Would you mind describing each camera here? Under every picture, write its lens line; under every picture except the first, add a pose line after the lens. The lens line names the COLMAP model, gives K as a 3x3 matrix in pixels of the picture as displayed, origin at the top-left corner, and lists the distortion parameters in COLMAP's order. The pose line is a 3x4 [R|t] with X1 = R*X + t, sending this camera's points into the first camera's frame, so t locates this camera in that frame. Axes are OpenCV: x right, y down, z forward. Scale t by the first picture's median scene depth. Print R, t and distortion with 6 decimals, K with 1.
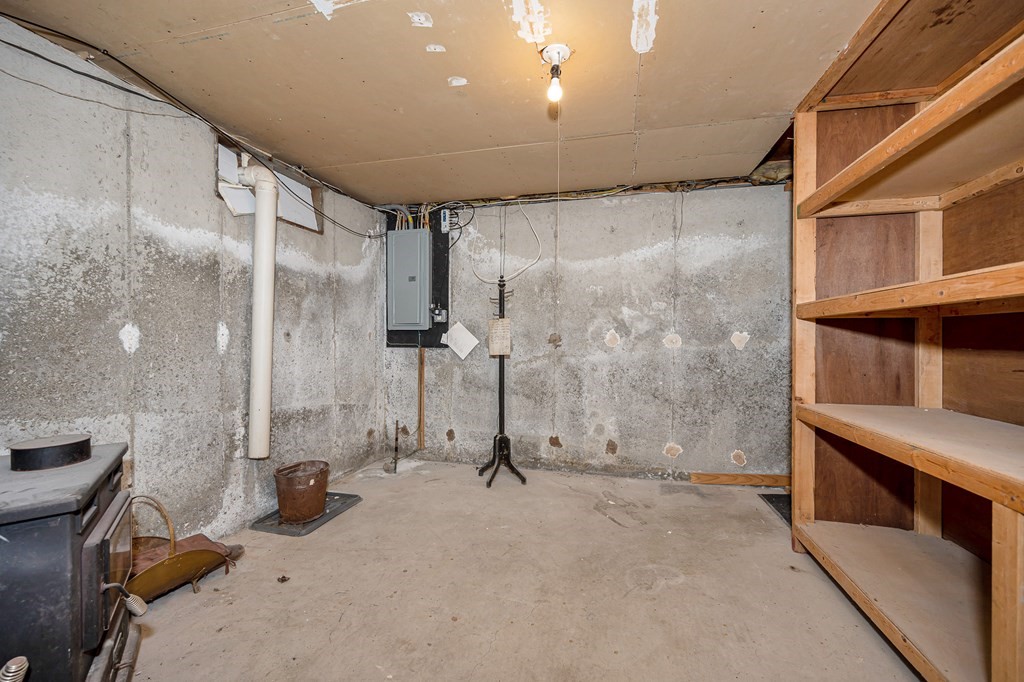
lens RADIAL K [[412.8, 0, 513.0], [0, 412.8, 339.1], [0, 0, 1]] dist [0.000803, 0.000995]
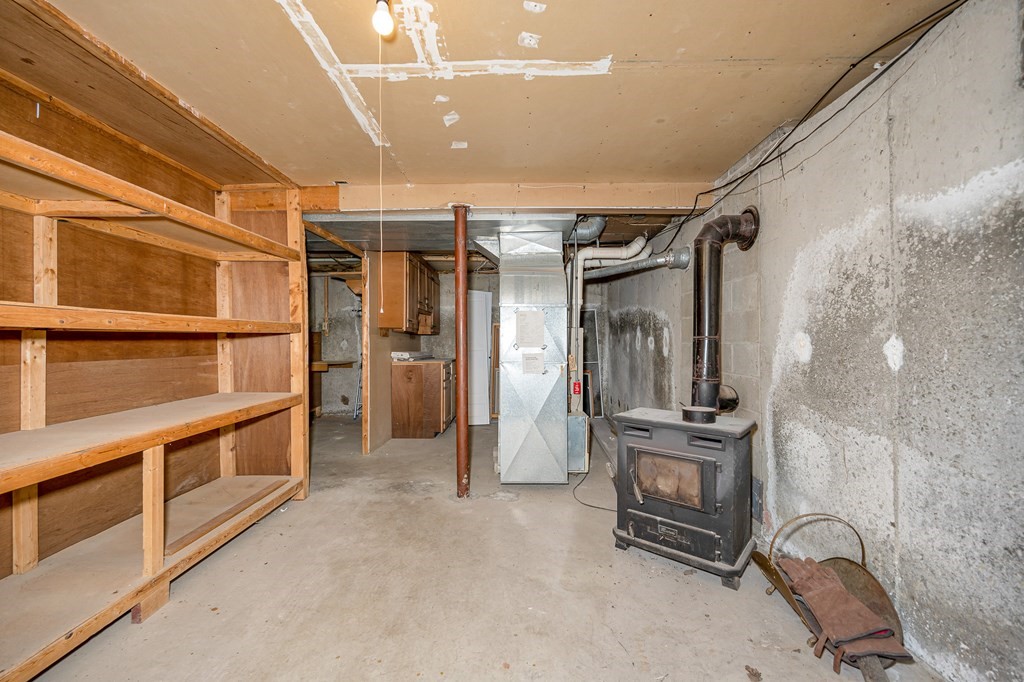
lens RADIAL K [[412.8, 0, 506.3], [0, 412.8, 342.3], [0, 0, 1]] dist [0.000803, 0.000995]
pose [[-0.974283, 0.003519, -0.225302, 0.054935], [0.002042, 0.999975, 0.006787, -0.034087], [0.225320, 0.006153, -0.974265, 1.739283]]
